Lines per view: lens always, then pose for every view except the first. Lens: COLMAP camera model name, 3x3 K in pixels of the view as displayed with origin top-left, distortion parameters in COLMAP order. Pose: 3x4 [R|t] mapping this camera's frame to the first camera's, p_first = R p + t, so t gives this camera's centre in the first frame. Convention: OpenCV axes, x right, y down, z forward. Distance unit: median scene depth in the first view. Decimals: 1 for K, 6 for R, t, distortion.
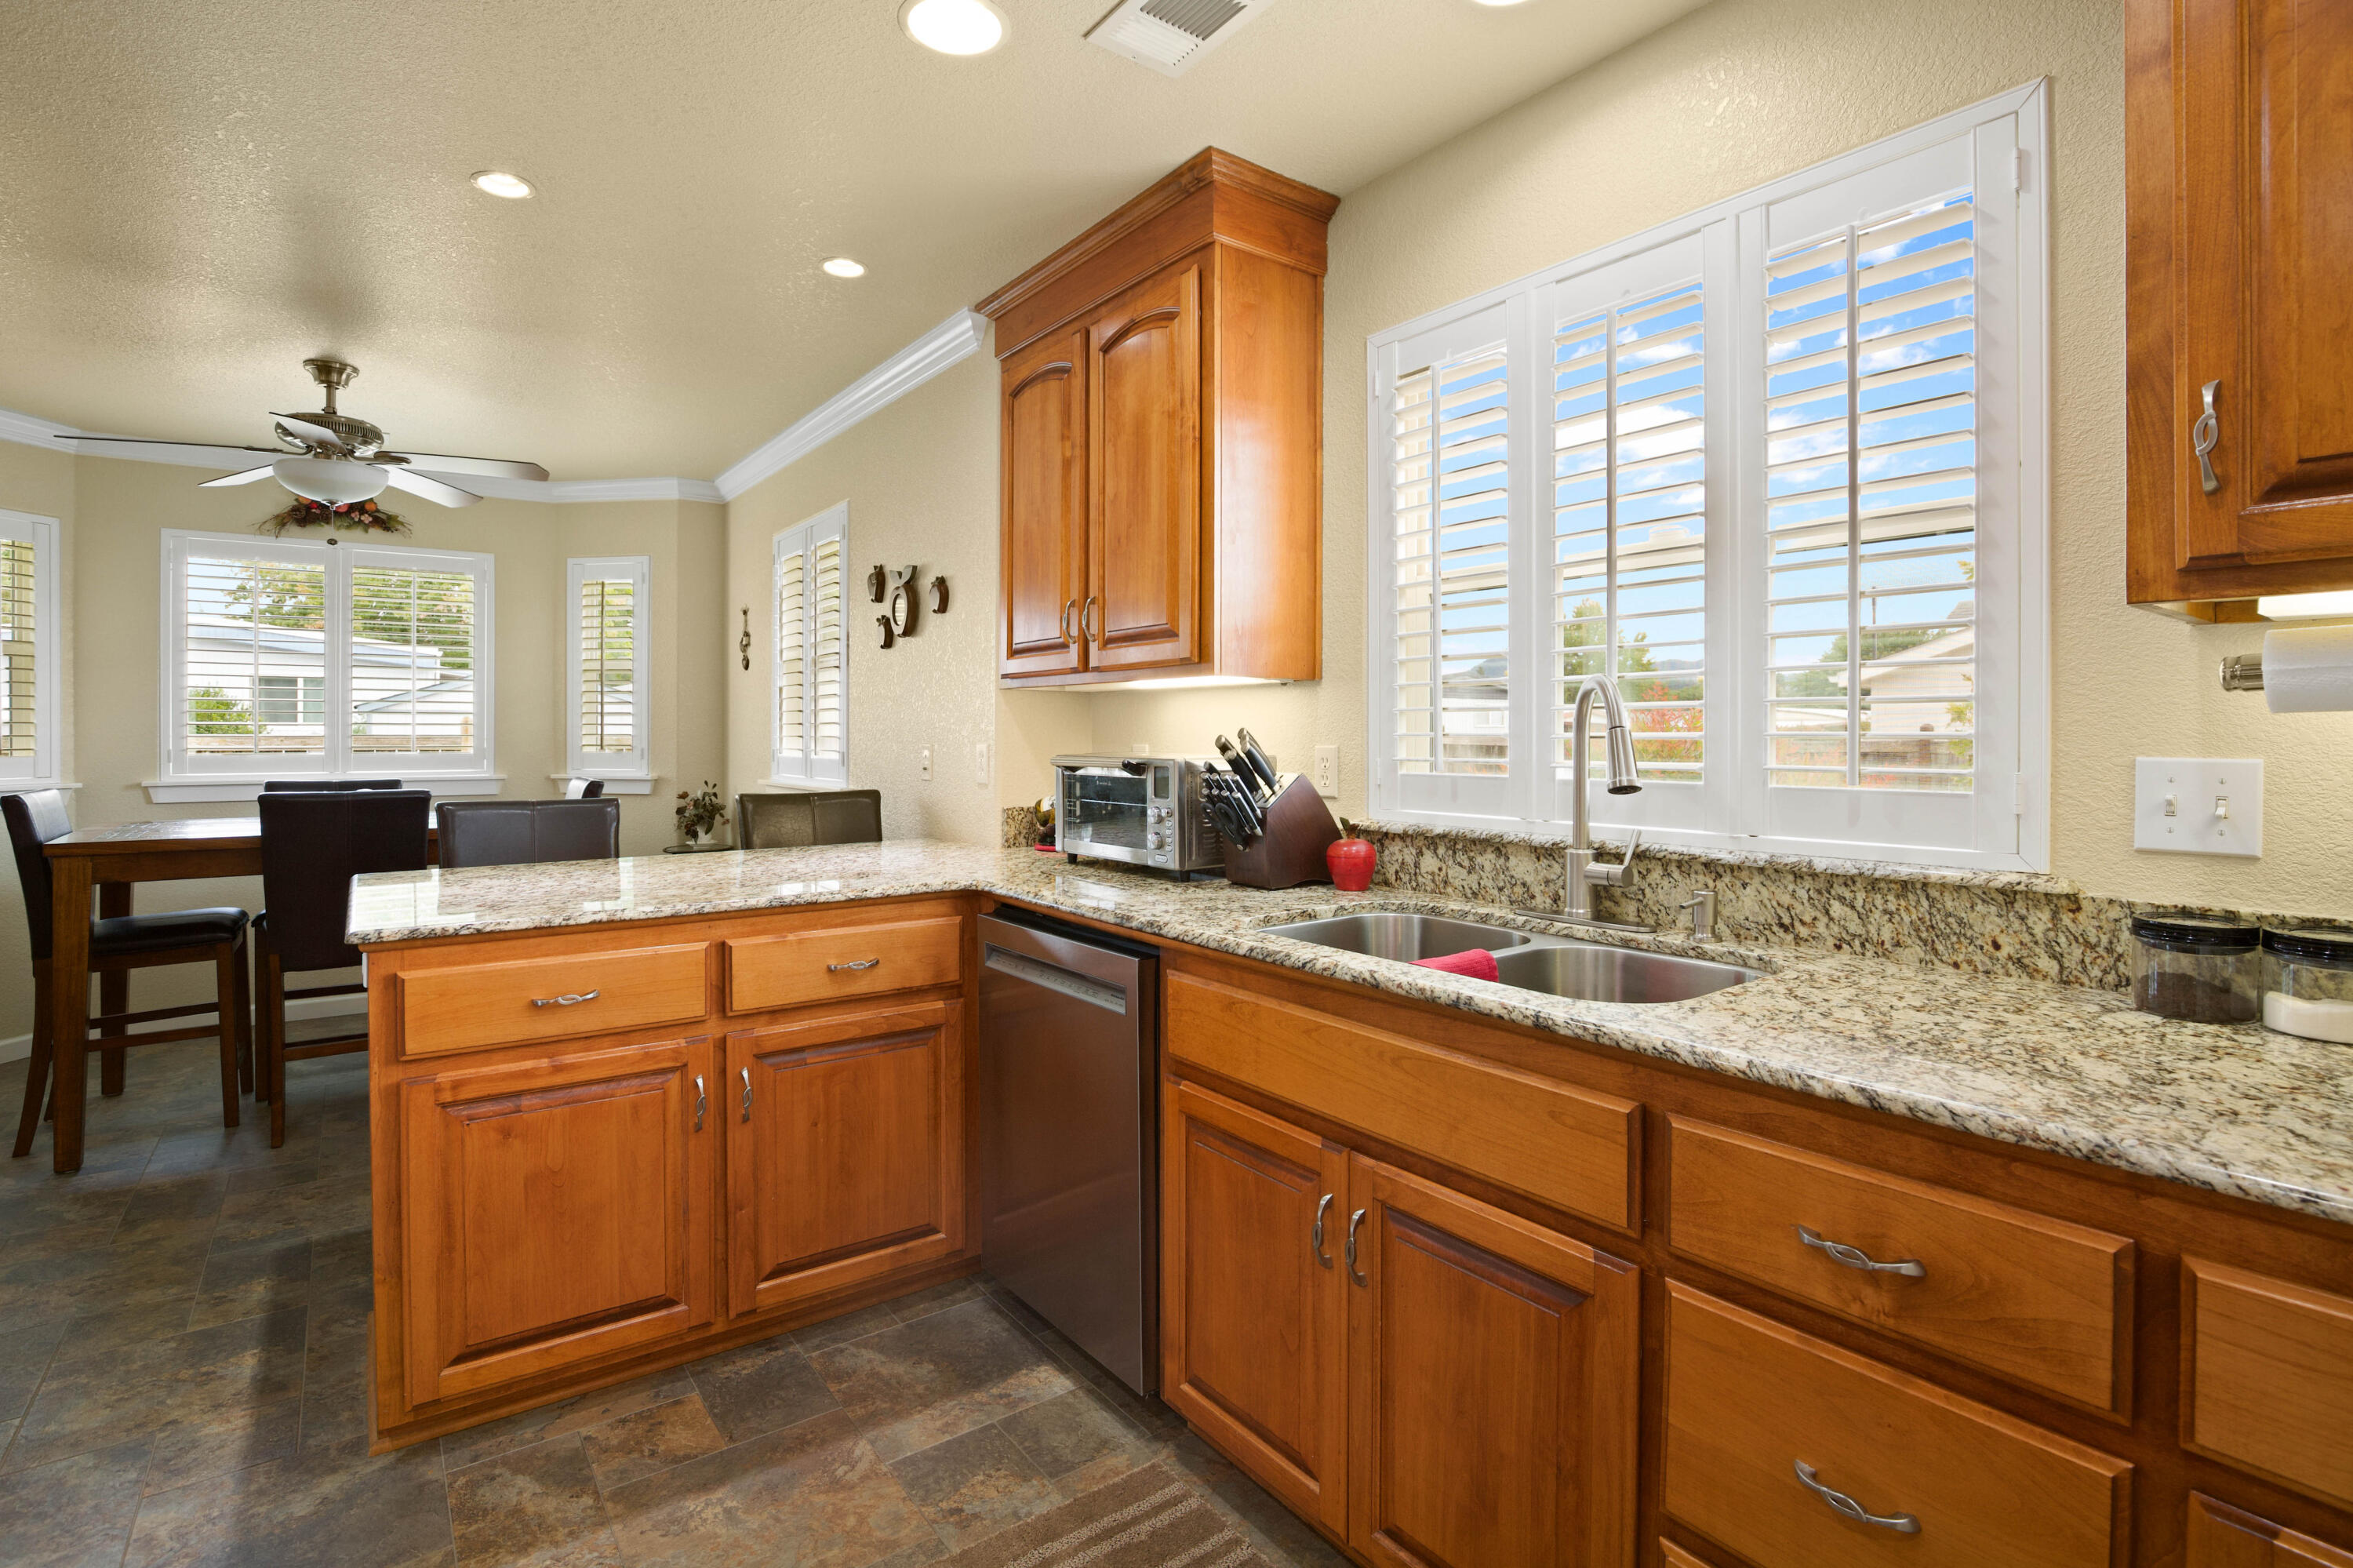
lens RADIAL K [[1117.4, 0, 1150.7], [0, 1117.4, 731.2], [0, 0, 1]] dist [-0.010836, -0.000308]
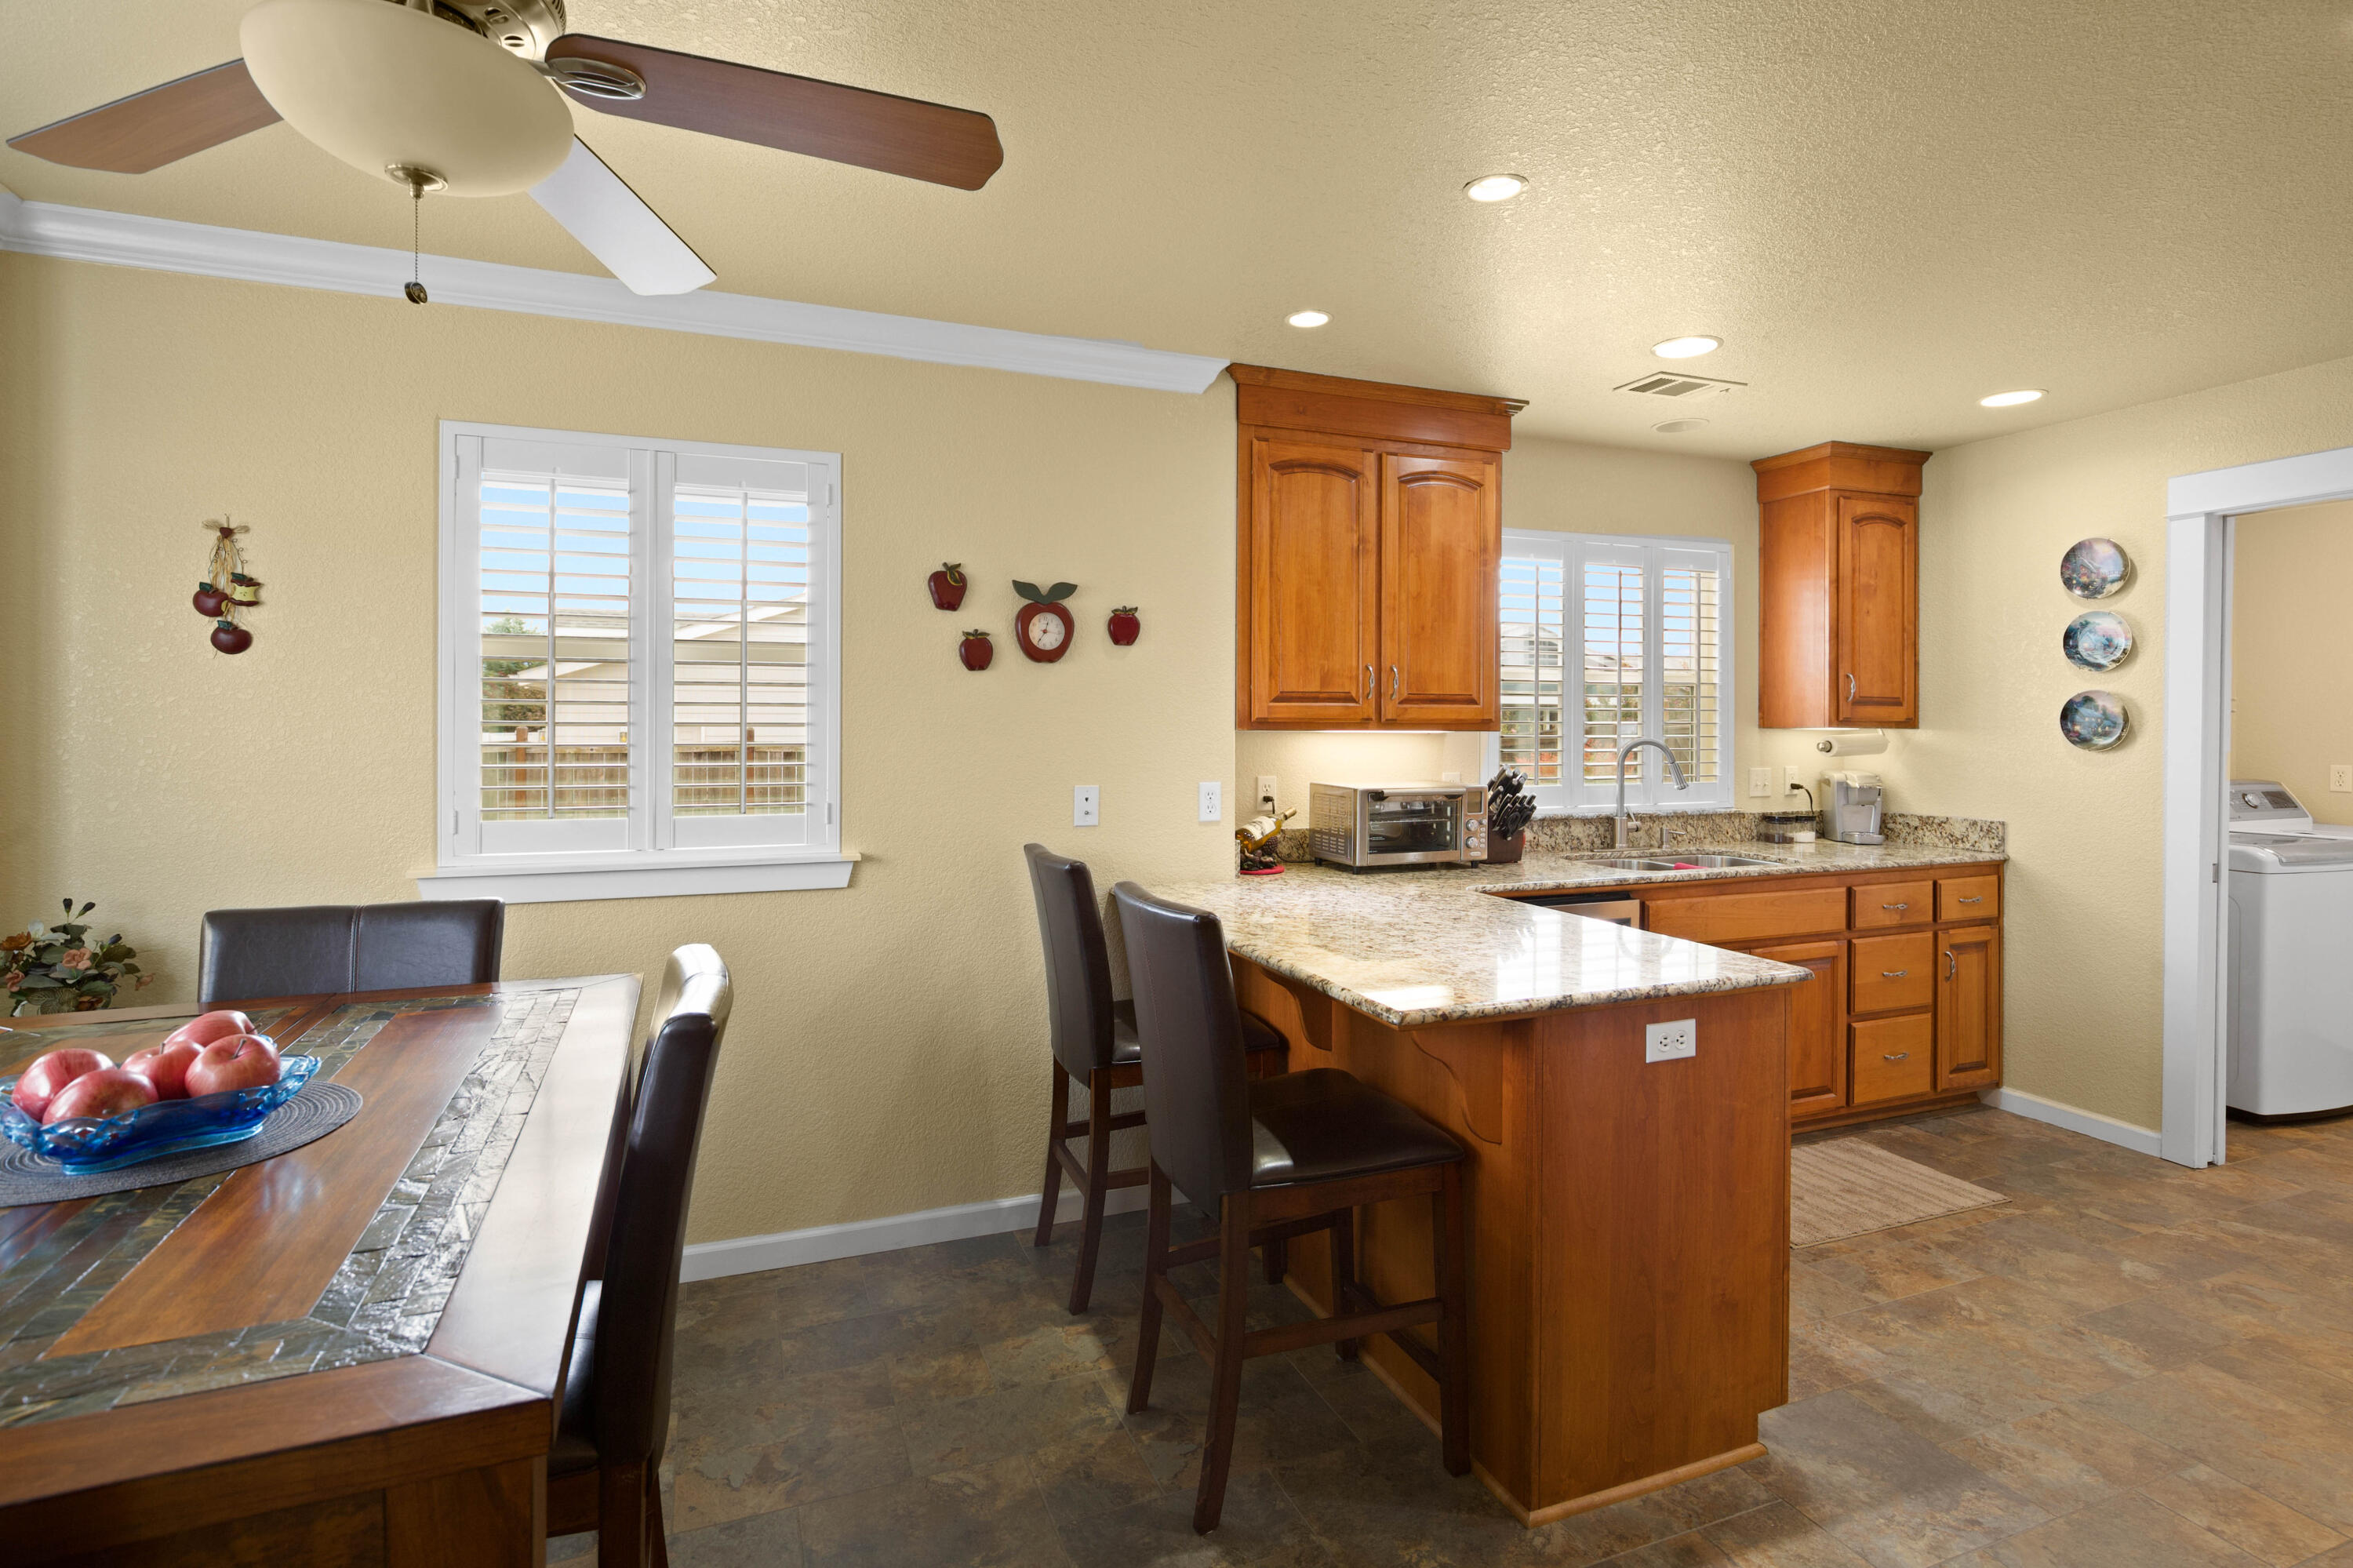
lens RADIAL K [[1113.7, 0, 1161.8], [0, 1113.7, 732.2], [0, 0, 1]] dist [-0.000641, 0.000358]
pose [[0.256853, -0.006297, 0.966430, -2.032355], [-0.004421, 0.999961, 0.007690, -0.075057], [-0.966440, -0.006248, 0.256815, 1.369501]]
